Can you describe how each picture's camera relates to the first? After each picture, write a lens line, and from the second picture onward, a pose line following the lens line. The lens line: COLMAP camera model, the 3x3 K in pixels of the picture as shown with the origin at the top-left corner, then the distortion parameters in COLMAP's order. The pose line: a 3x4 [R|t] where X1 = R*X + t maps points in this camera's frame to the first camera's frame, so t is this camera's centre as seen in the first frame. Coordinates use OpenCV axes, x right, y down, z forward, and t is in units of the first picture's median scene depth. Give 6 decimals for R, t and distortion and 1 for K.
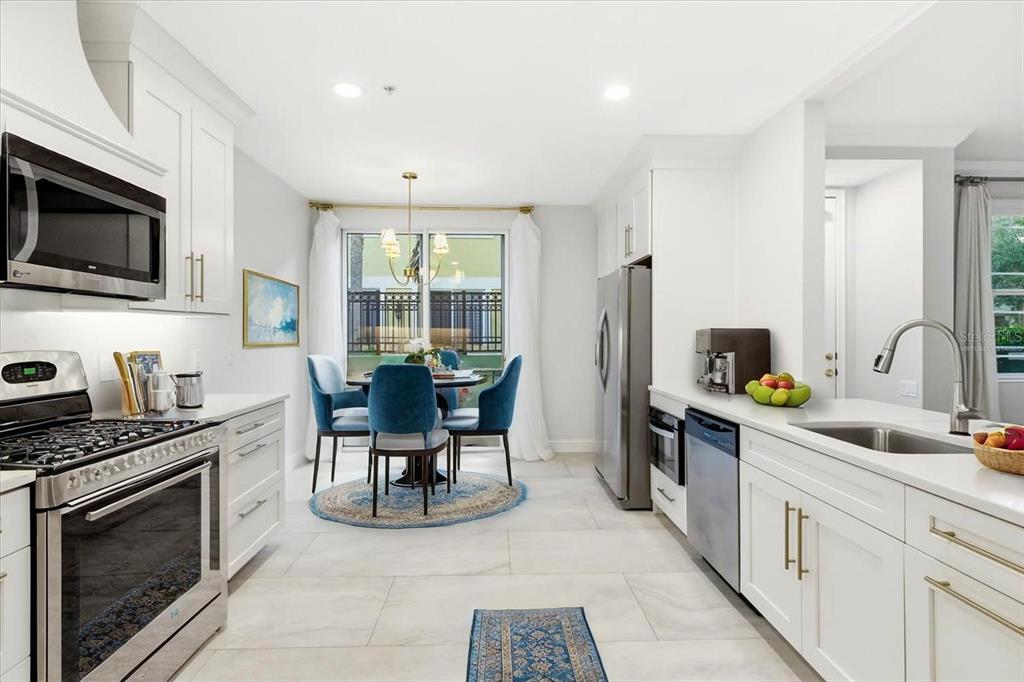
lens RADIAL K [[482.9, 0, 510.5], [0, 482.9, 335.2], [0, 0, 1]] dist [-0.000715, -0.000629]
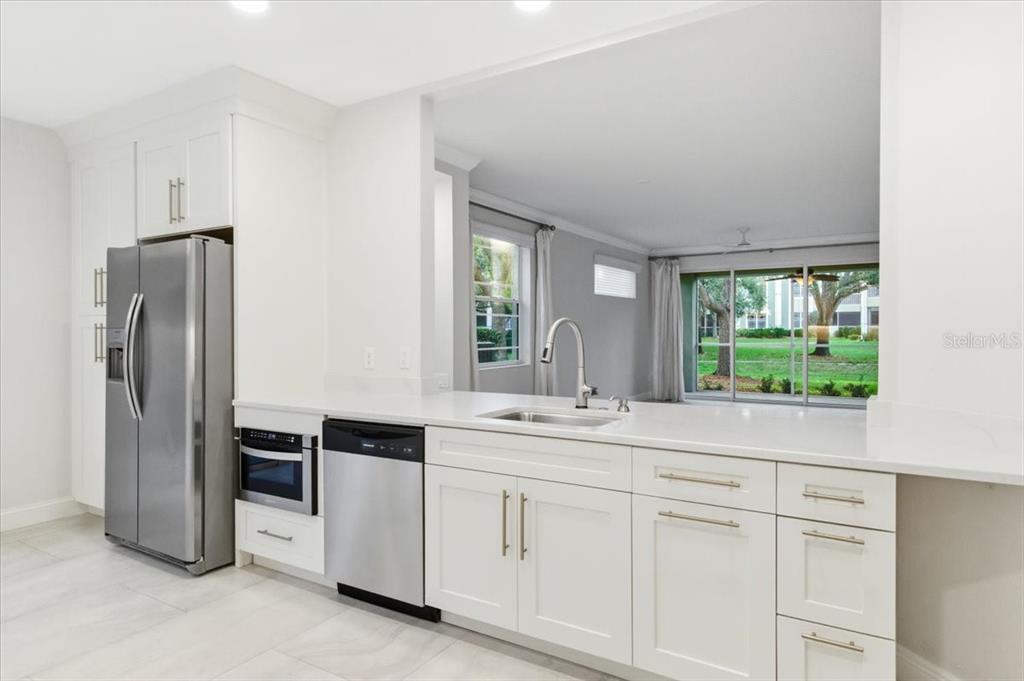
lens RADIAL K [[577.1, 0, 512.0], [0, 577.1, 340.5], [0, 0, 1]] dist [0.005375, 0.000189]
pose [[0.574142, -0.014043, 0.818635, -0.211138], [0.005320, 0.999896, 0.013421, 0.002115], [-0.818738, -0.003350, 0.574157, 0.134275]]
